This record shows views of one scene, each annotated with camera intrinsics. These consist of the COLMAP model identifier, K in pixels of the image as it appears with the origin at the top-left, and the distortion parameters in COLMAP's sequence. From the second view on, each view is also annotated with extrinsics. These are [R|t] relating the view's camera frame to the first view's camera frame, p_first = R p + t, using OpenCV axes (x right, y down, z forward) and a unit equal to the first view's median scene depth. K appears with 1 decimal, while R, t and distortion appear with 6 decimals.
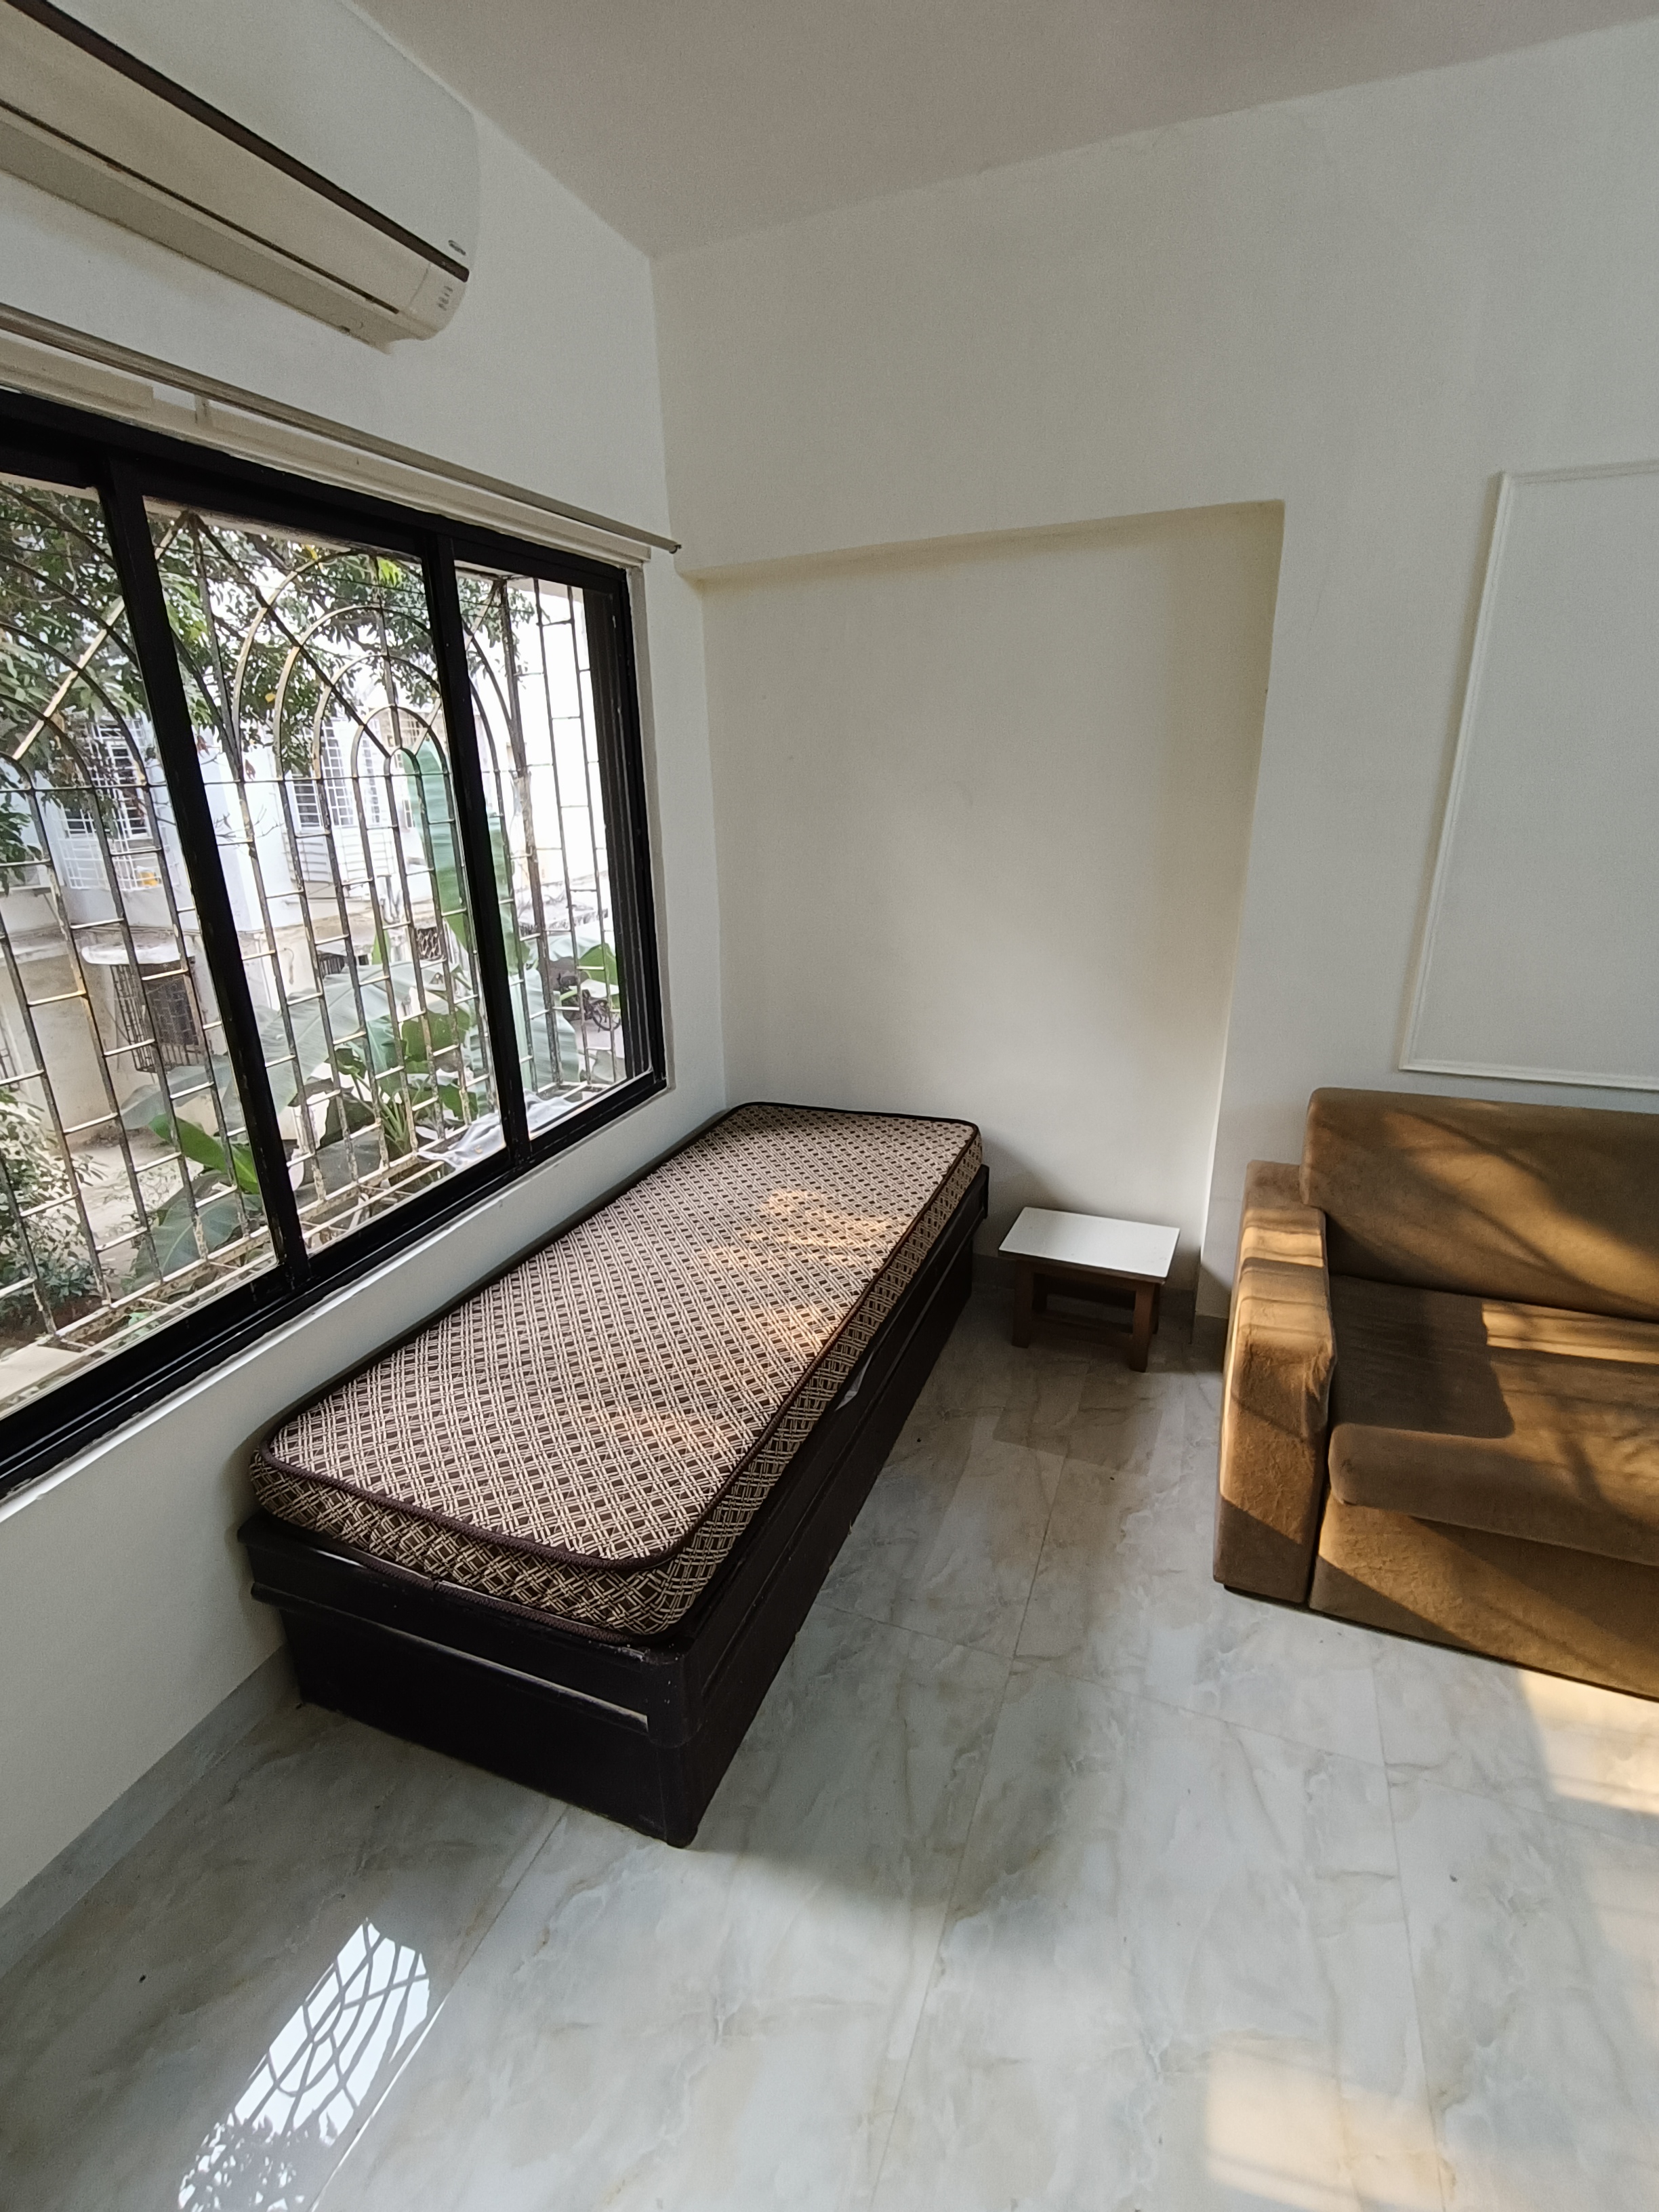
lens RADIAL K [[1022.1, 0, 824.7], [0, 1022.1, 1107.5], [0, 0, 1]] dist [-0.001569, 0.000057]
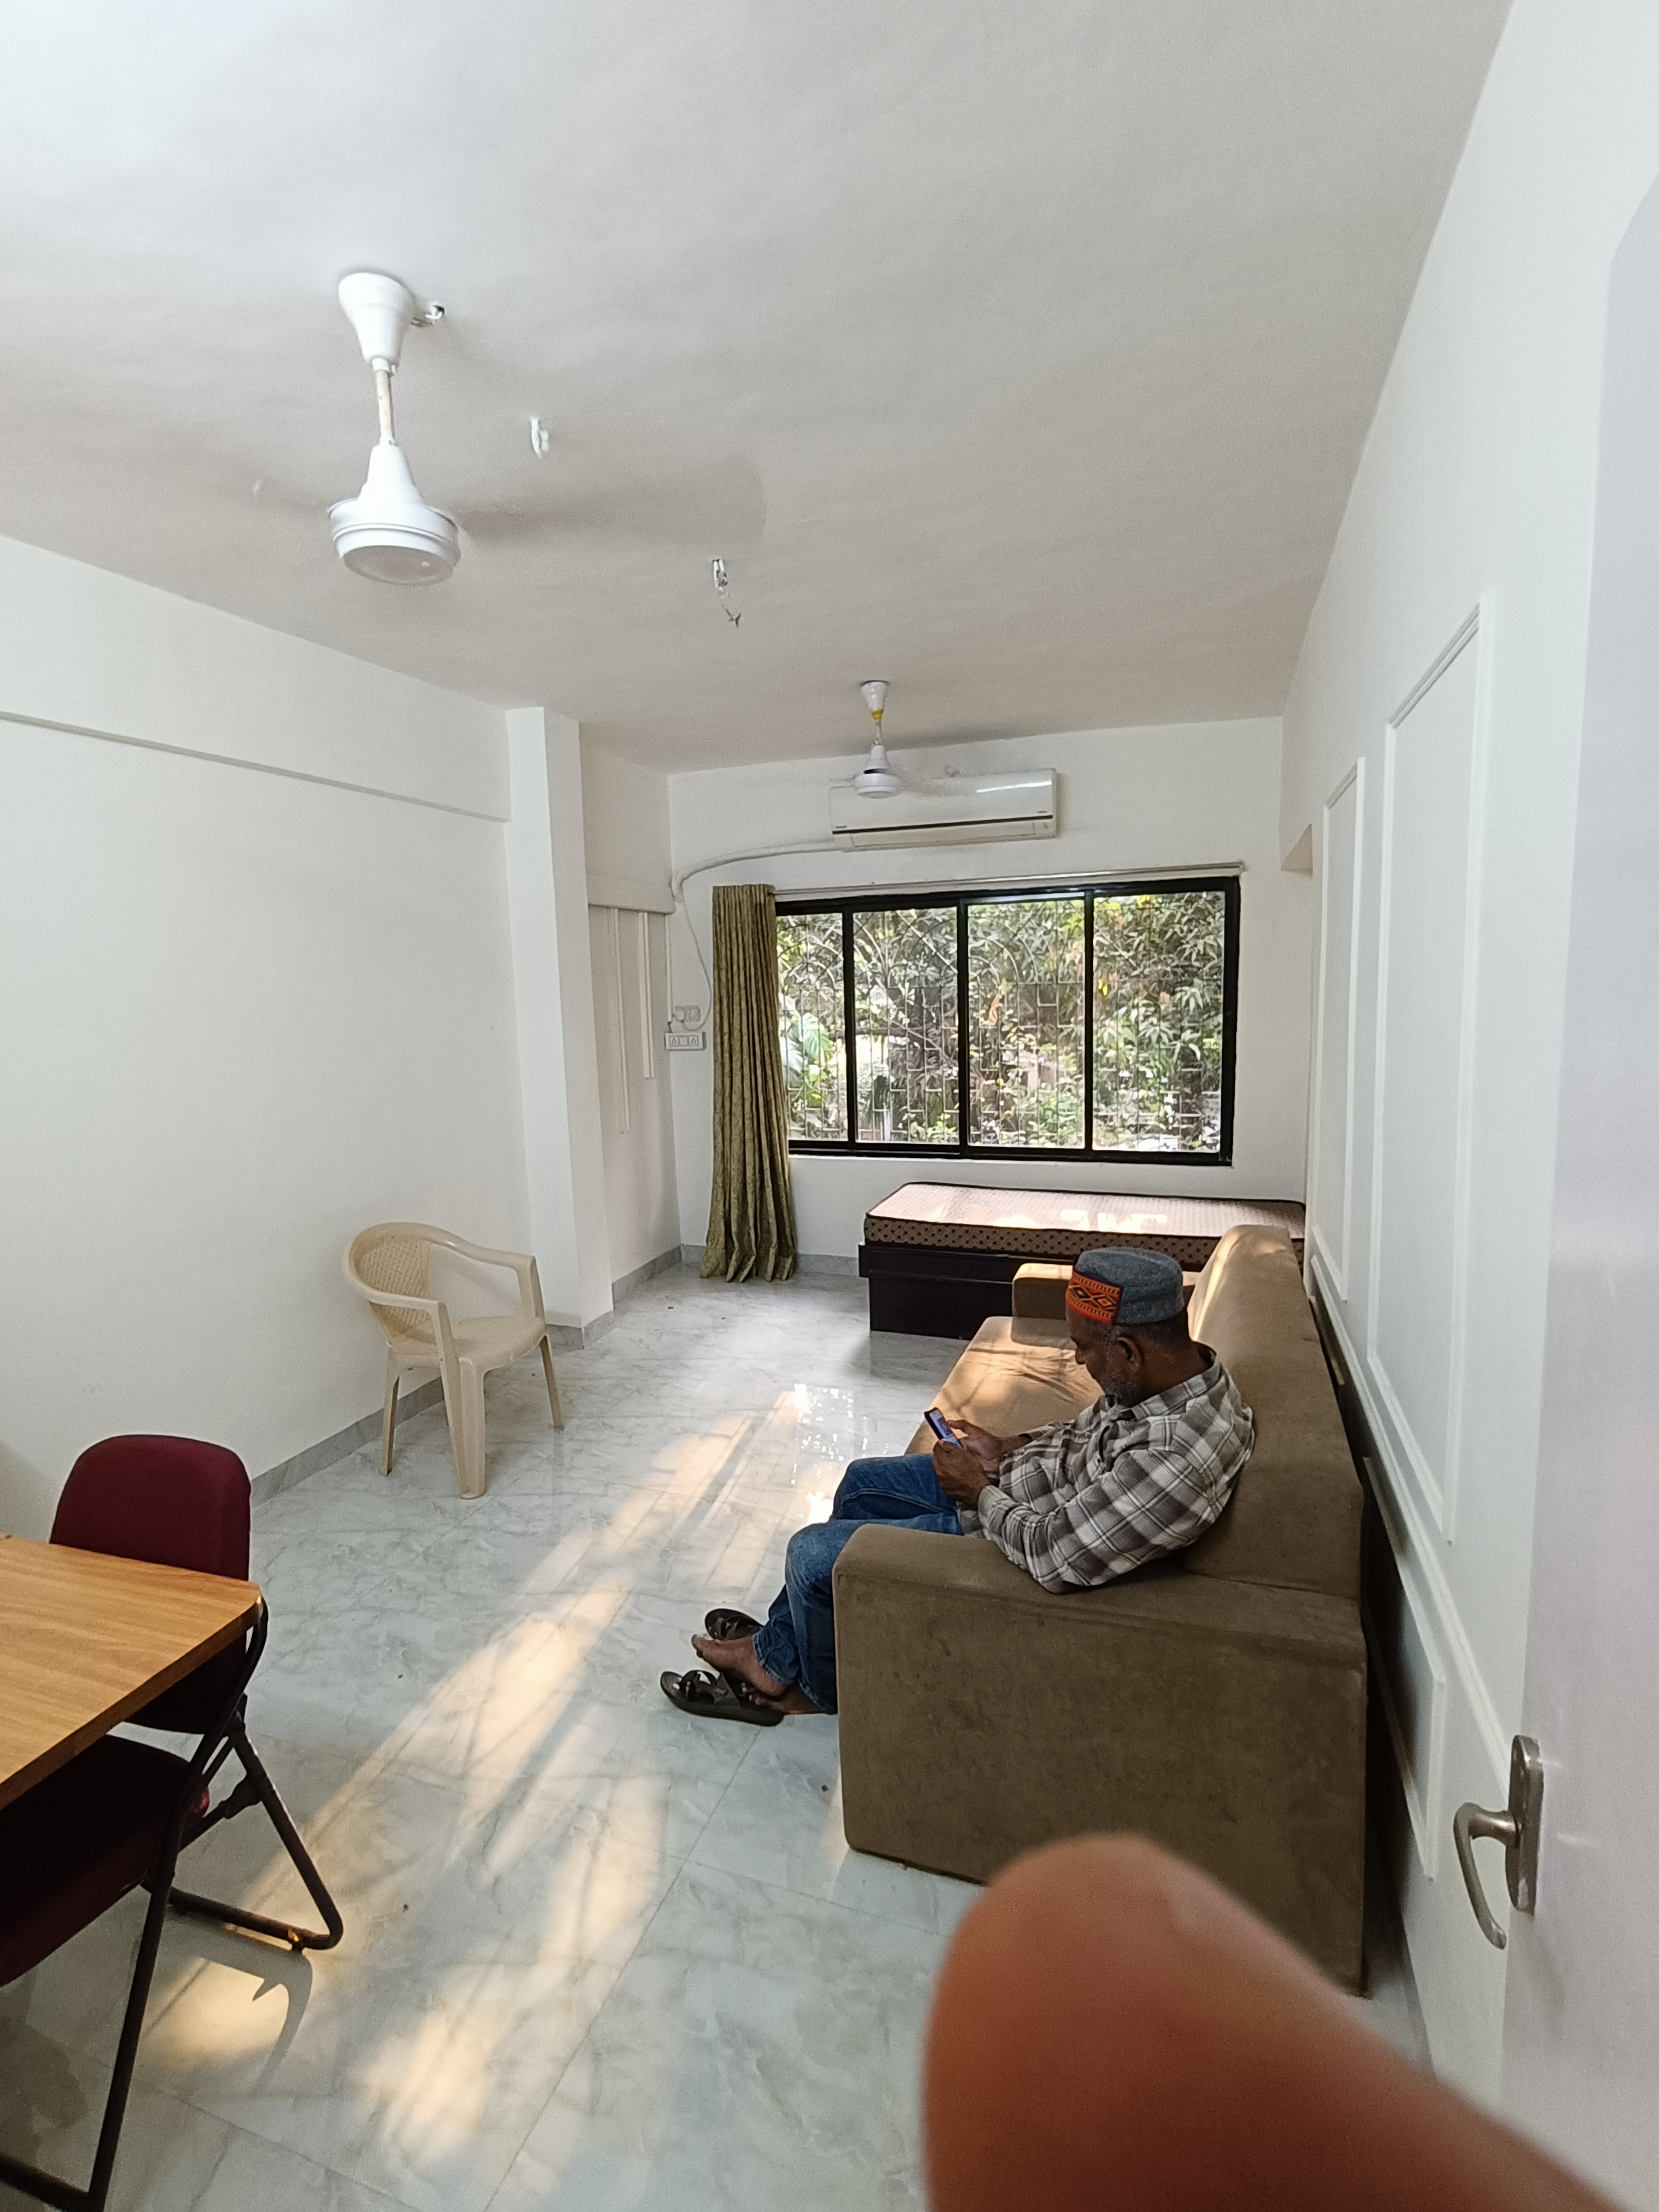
lens RADIAL K [[1022.1, 0, 824.7], [0, 1022.1, 1107.5], [0, 0, 1]] dist [-0.001569, 0.000057]
pose [[0.038345, 0.157567, -0.986764, 2.386441], [-0.303490, 0.942680, 0.138734, -0.239063], [0.952063, 0.294153, 0.083967, 0.371872]]
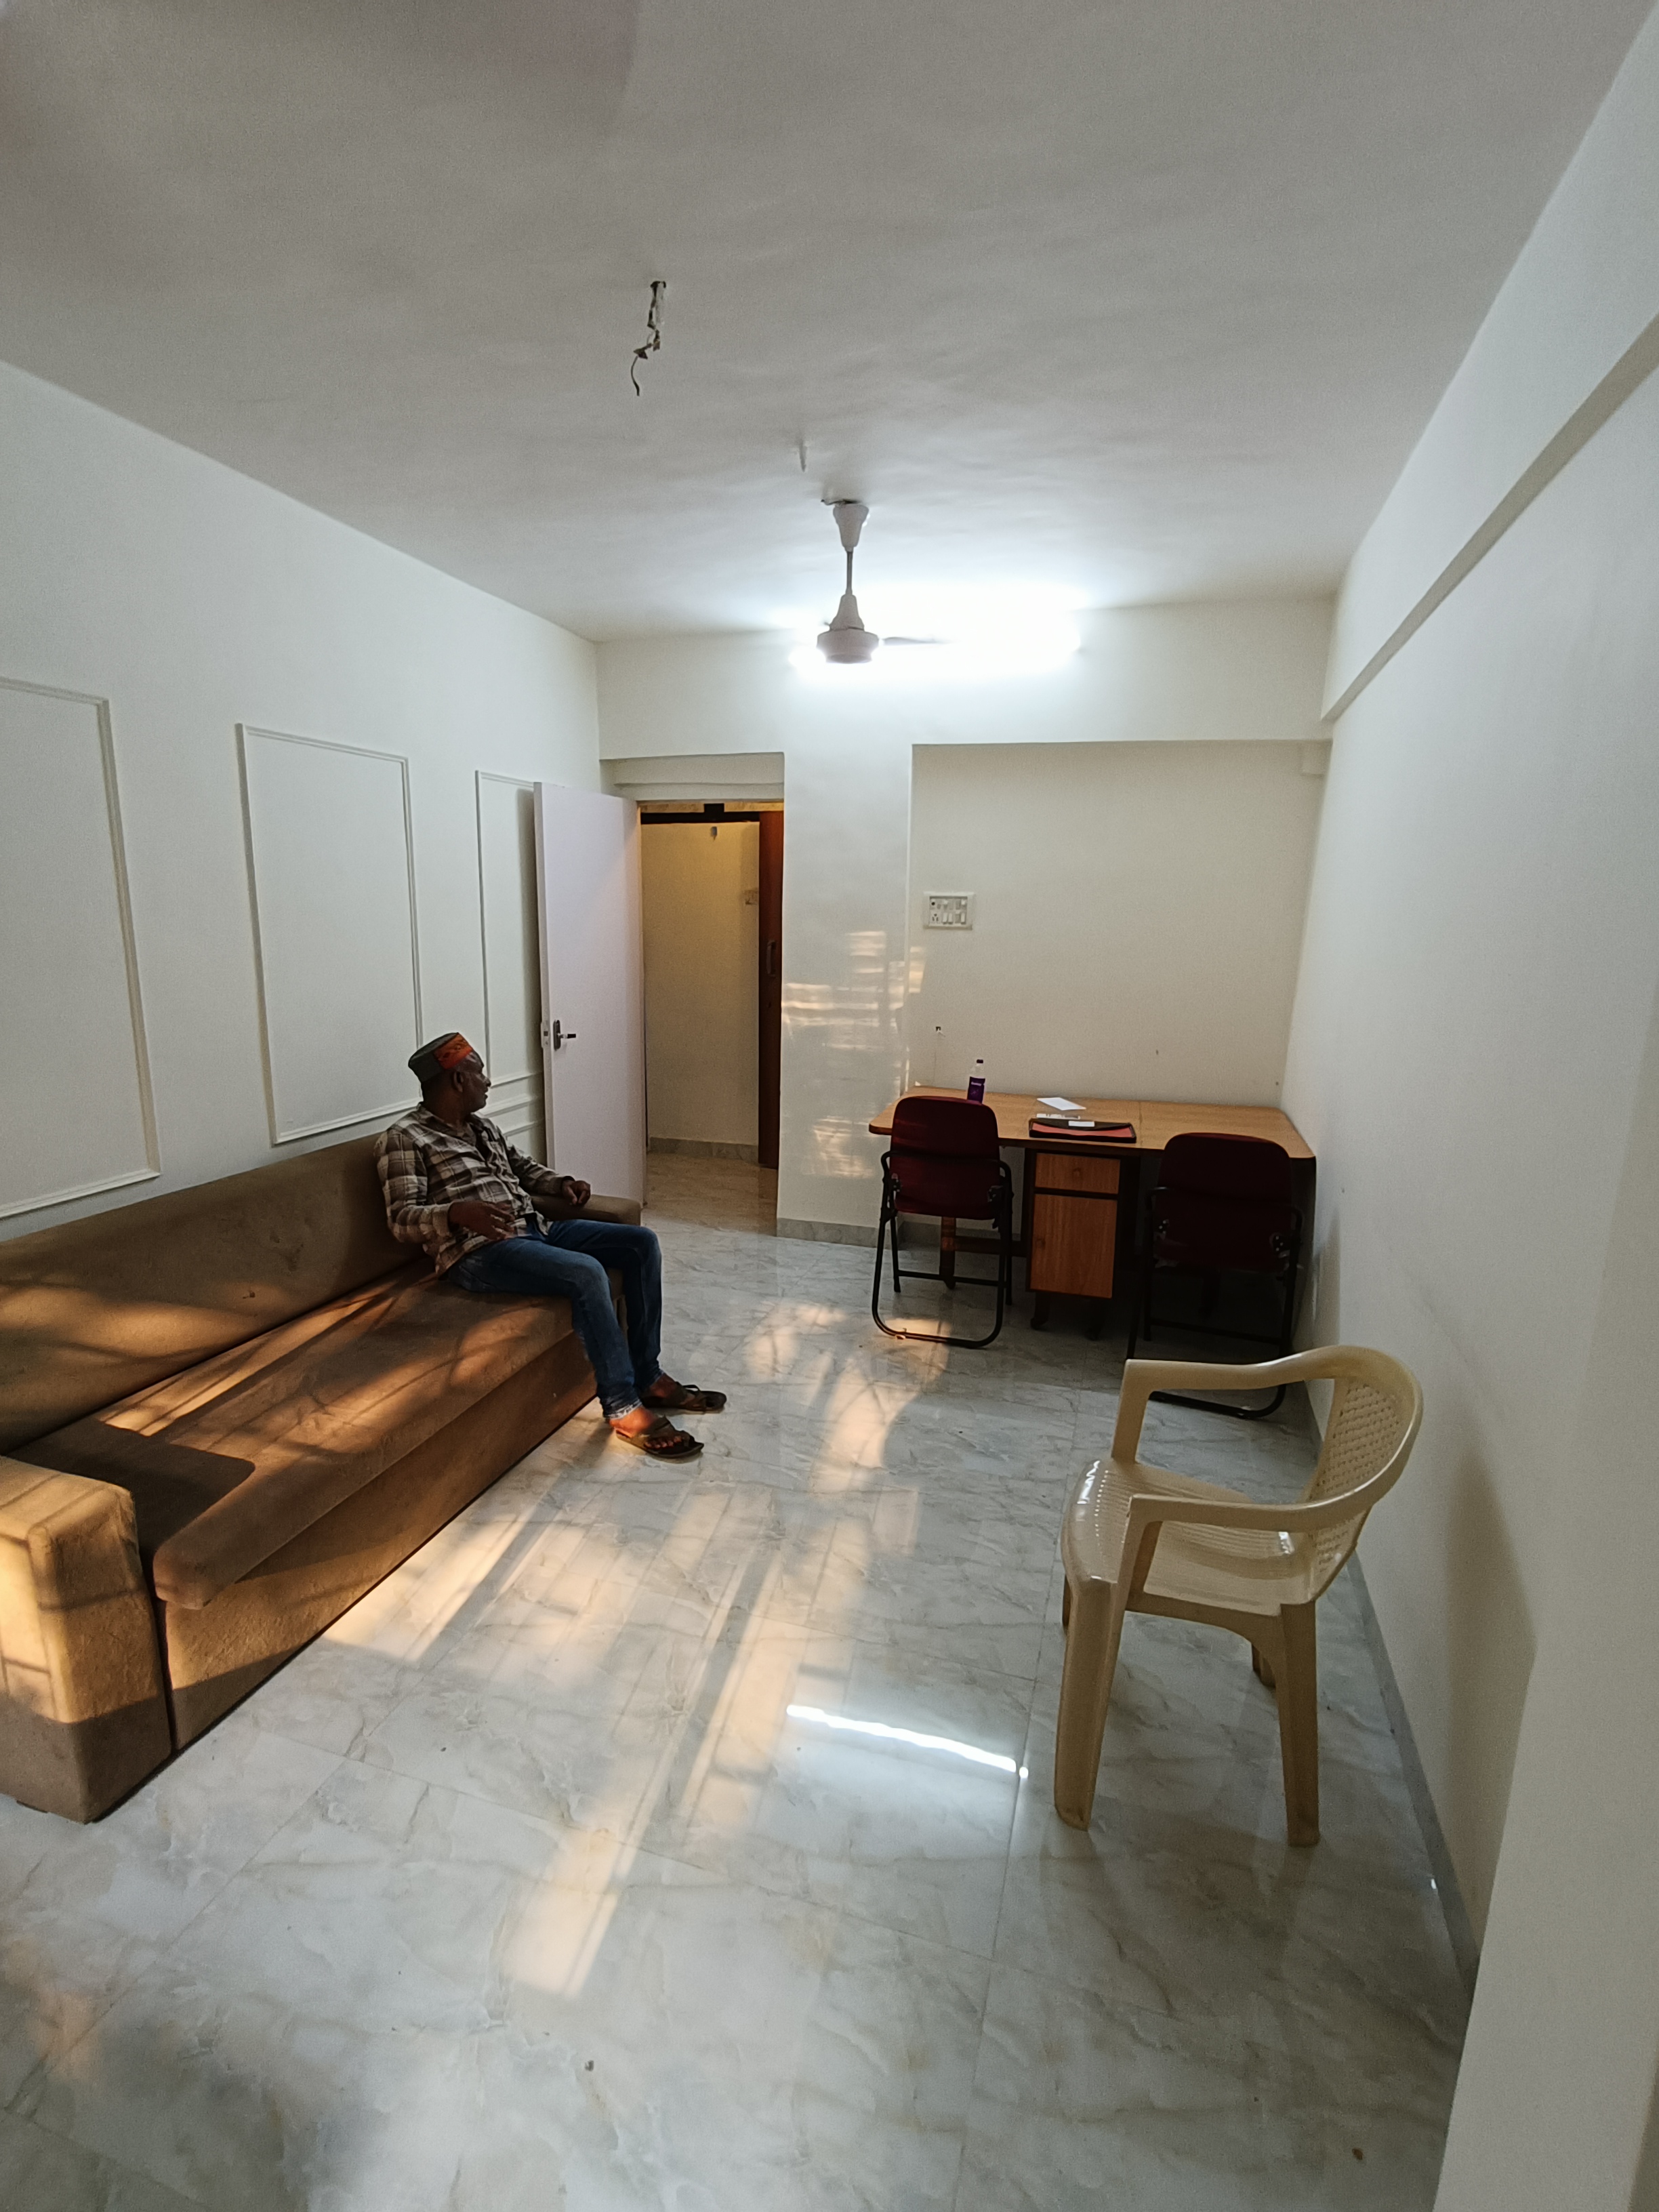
lens RADIAL K [[1022.1, 0, 824.7], [0, 1022.1, 1107.5], [0, 0, 1]] dist [-0.001569, 0.000057]
pose [[-0.075752, -0.170292, 0.982478, -0.467892], [0.308219, 0.933056, 0.185490, -0.084191], [-0.948295, 0.316870, -0.018194, 0.249388]]
